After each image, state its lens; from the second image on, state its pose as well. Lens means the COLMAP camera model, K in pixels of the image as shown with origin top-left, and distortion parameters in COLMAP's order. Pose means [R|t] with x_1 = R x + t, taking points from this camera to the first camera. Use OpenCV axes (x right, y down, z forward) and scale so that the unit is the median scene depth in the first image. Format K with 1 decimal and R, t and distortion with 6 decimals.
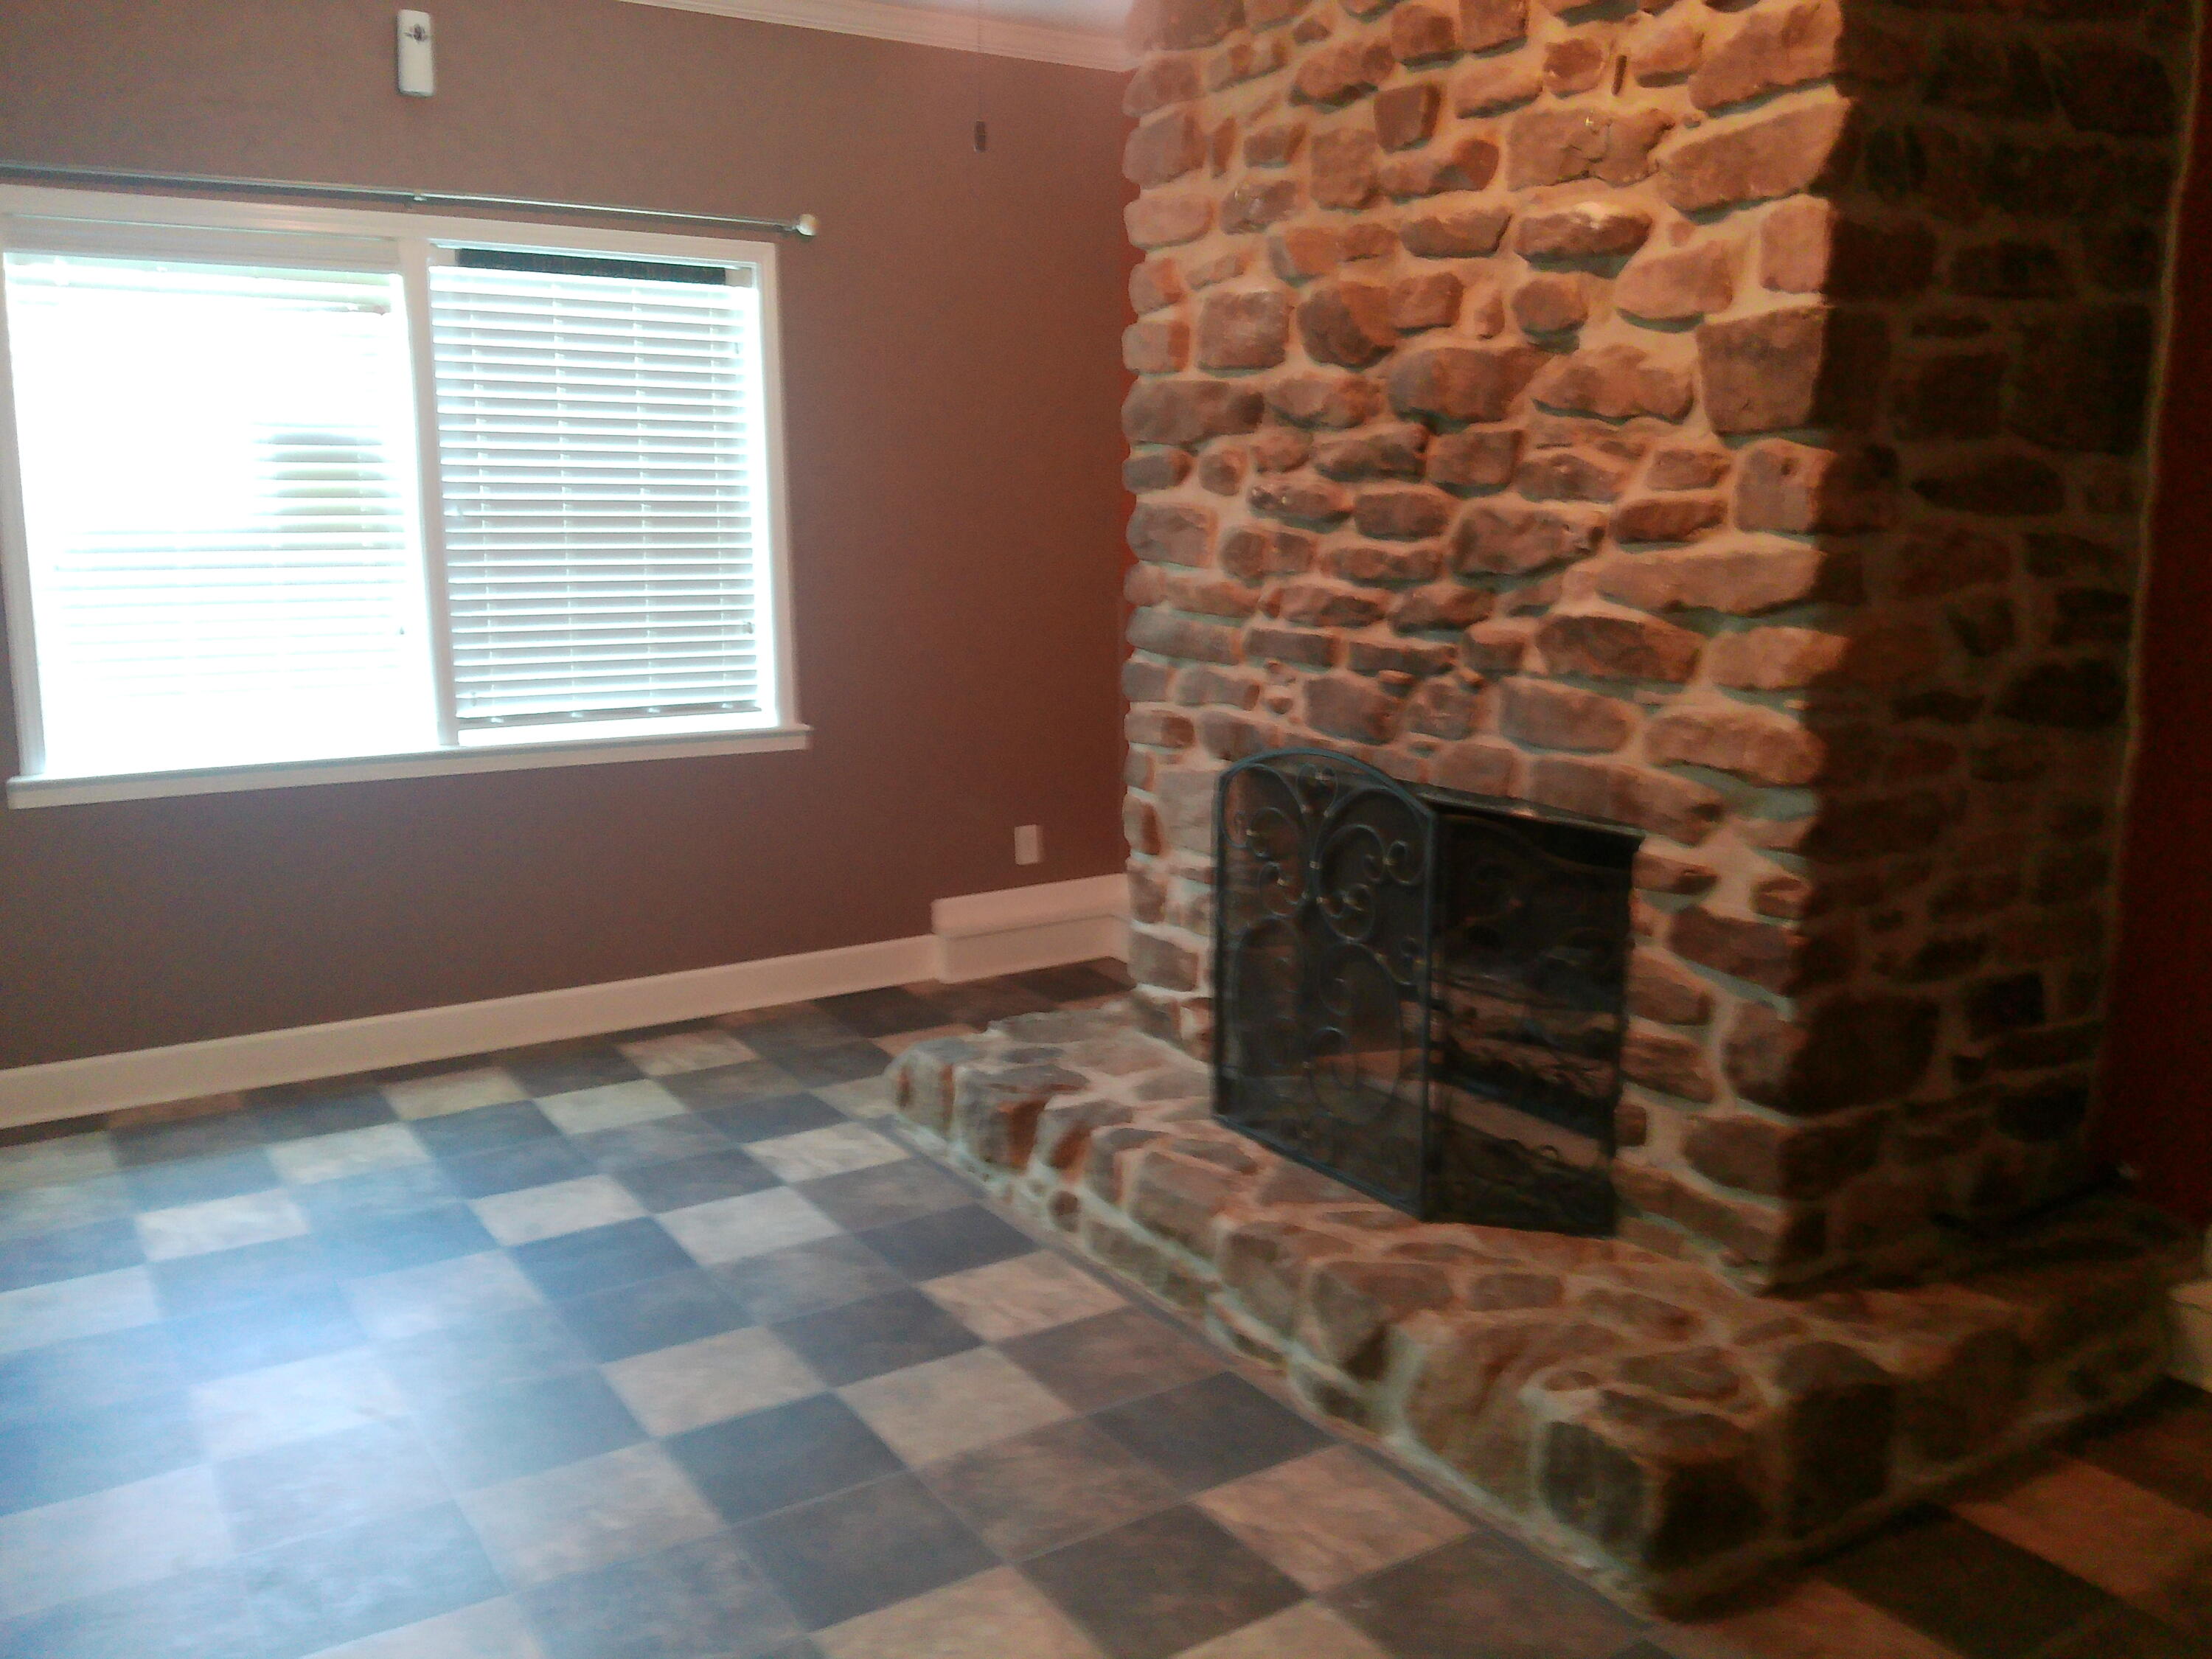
lens RADIAL K [[1833.1, 0, 1112.5], [0, 1833.1, 800.3], [0, 0, 1]] dist [0.116787, -0.227727]
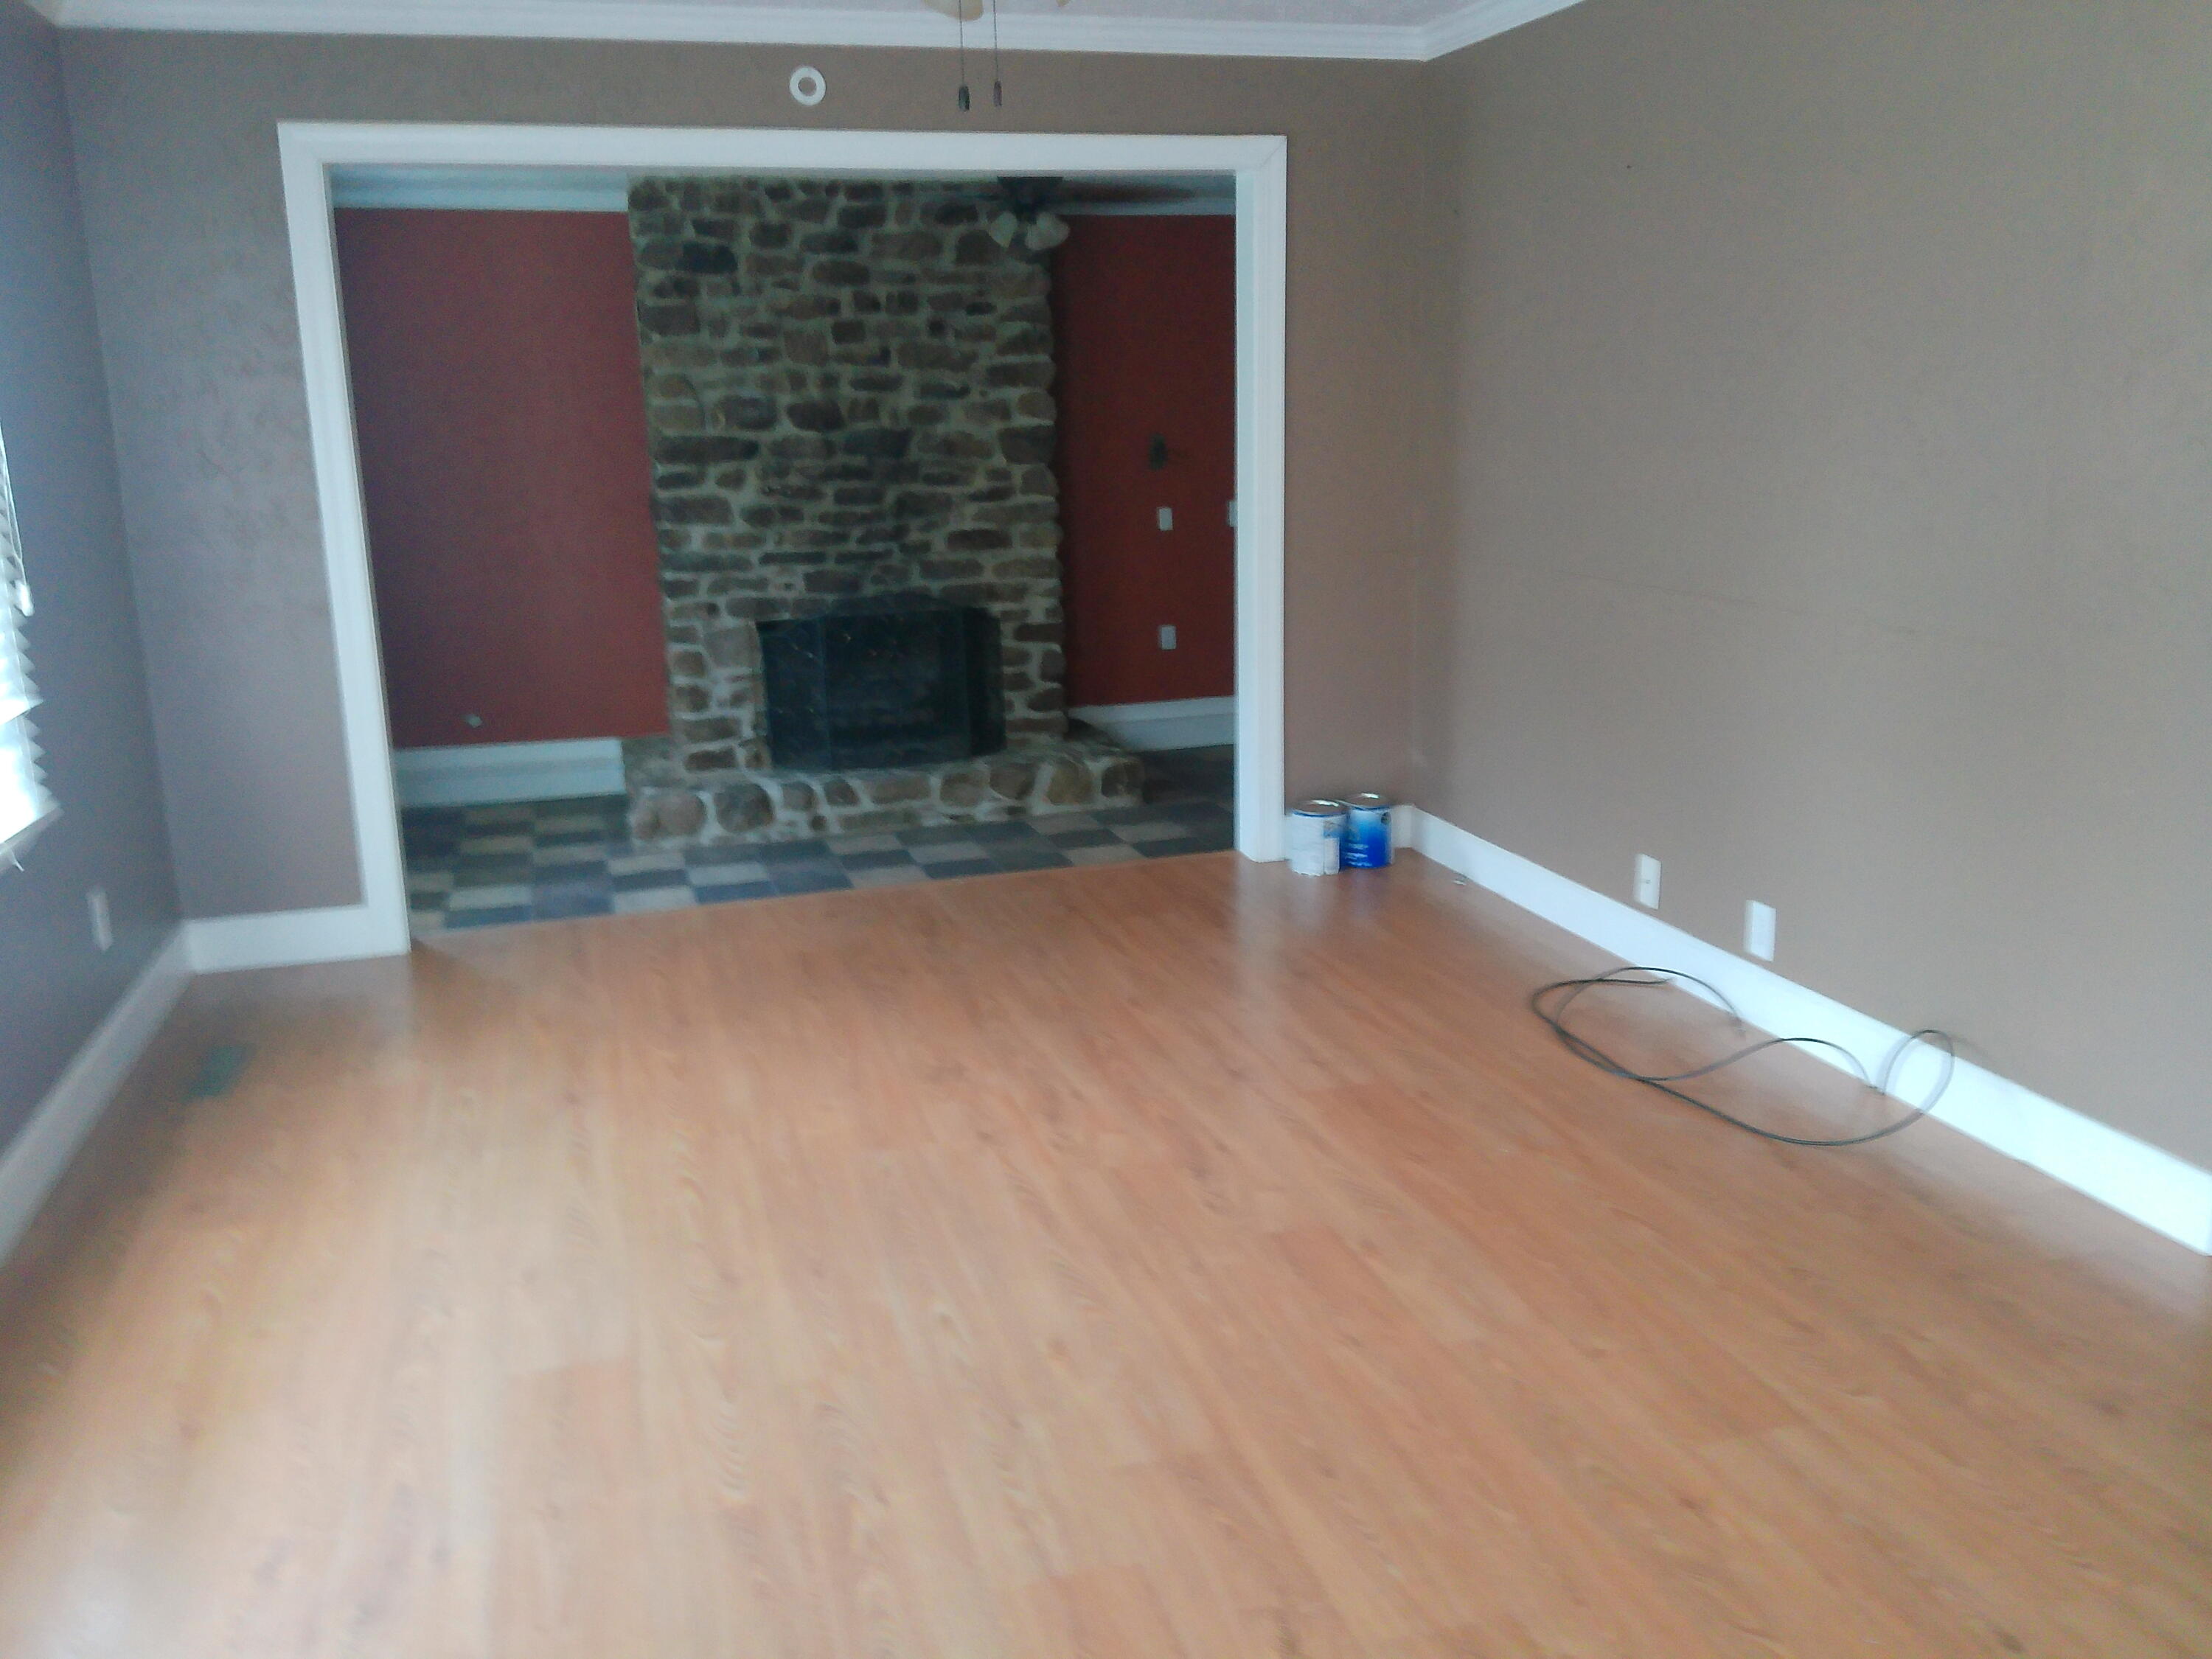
lens RADIAL K [[1833.1, 0, 1112.5], [0, 1833.1, 800.3], [0, 0, 1]] dist [0.116787, -0.227727]
pose [[0.267934, -0.214656, 0.939220, -2.201754], [0.169870, 0.970116, 0.173258, -0.134858], [-0.948343, 0.113124, 0.296391, 0.022204]]
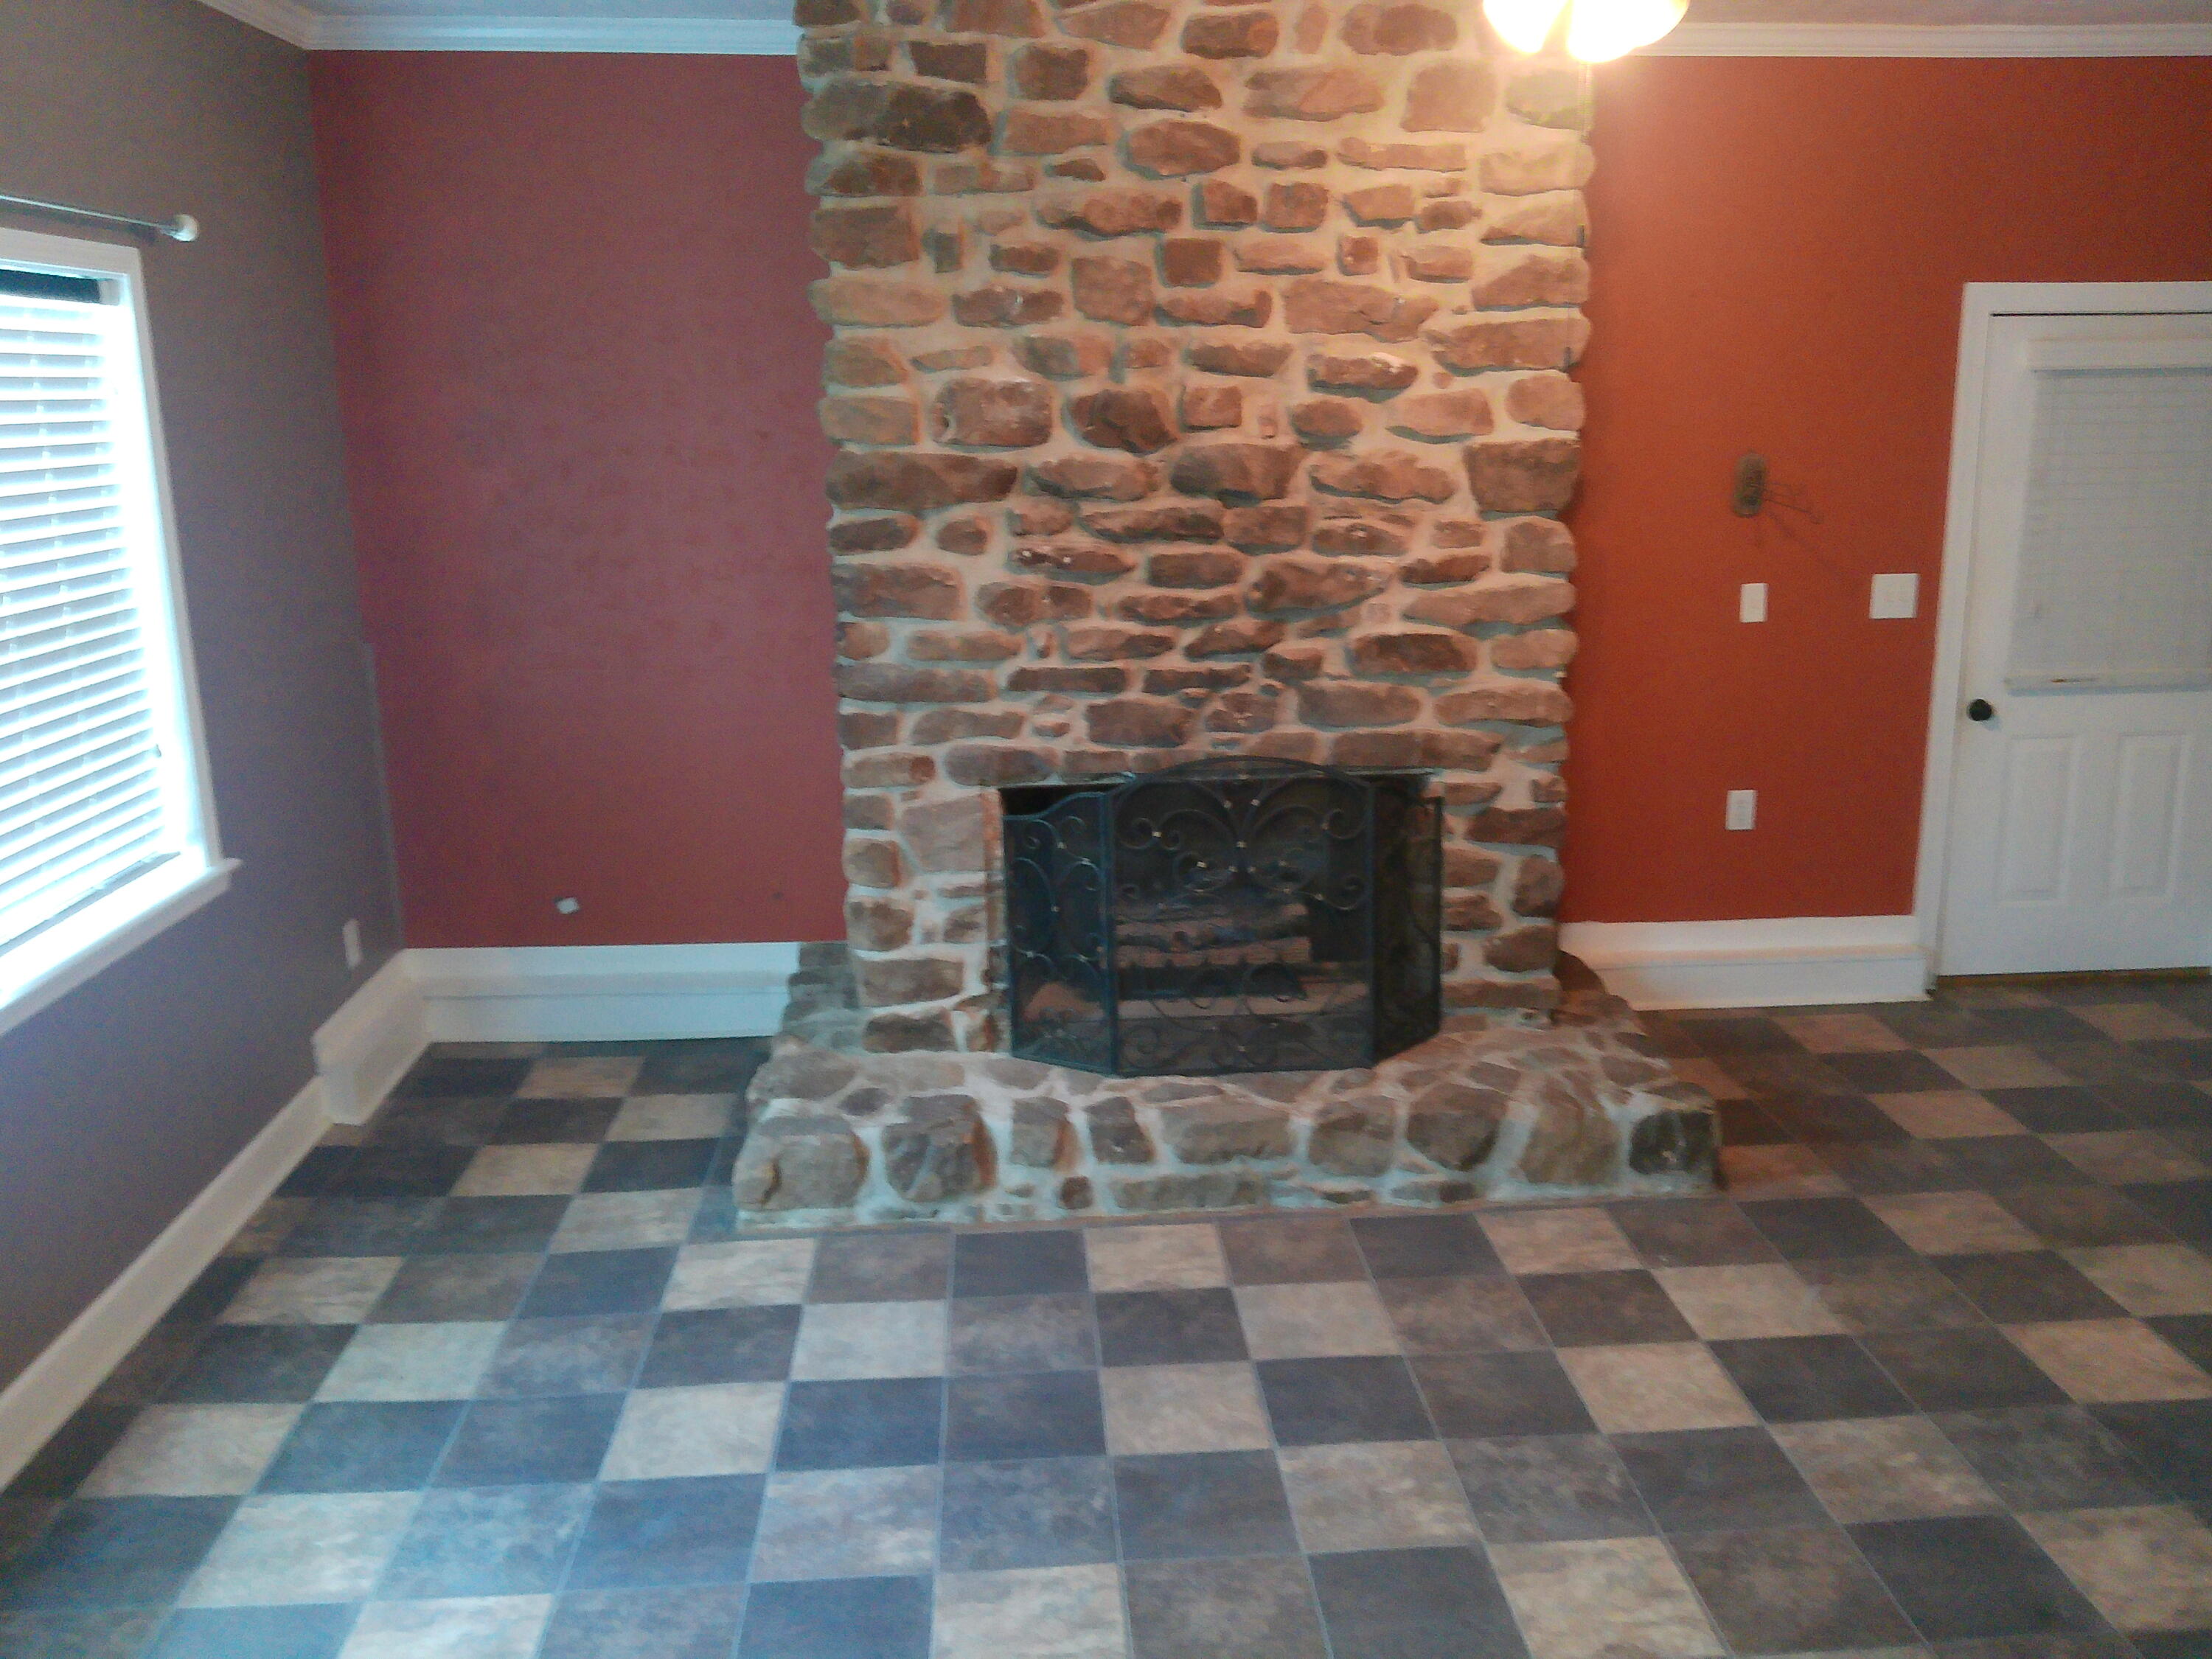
lens RADIAL K [[1833.1, 0, 1112.5], [0, 1833.1, 800.3], [0, 0, 1]] dist [0.116787, -0.227727]
pose [[0.475186, -0.198359, 0.857235, -1.059403], [0.145803, 0.978540, 0.145607, -0.201500], [-0.867721, 0.055797, 0.493910, 0.445177]]
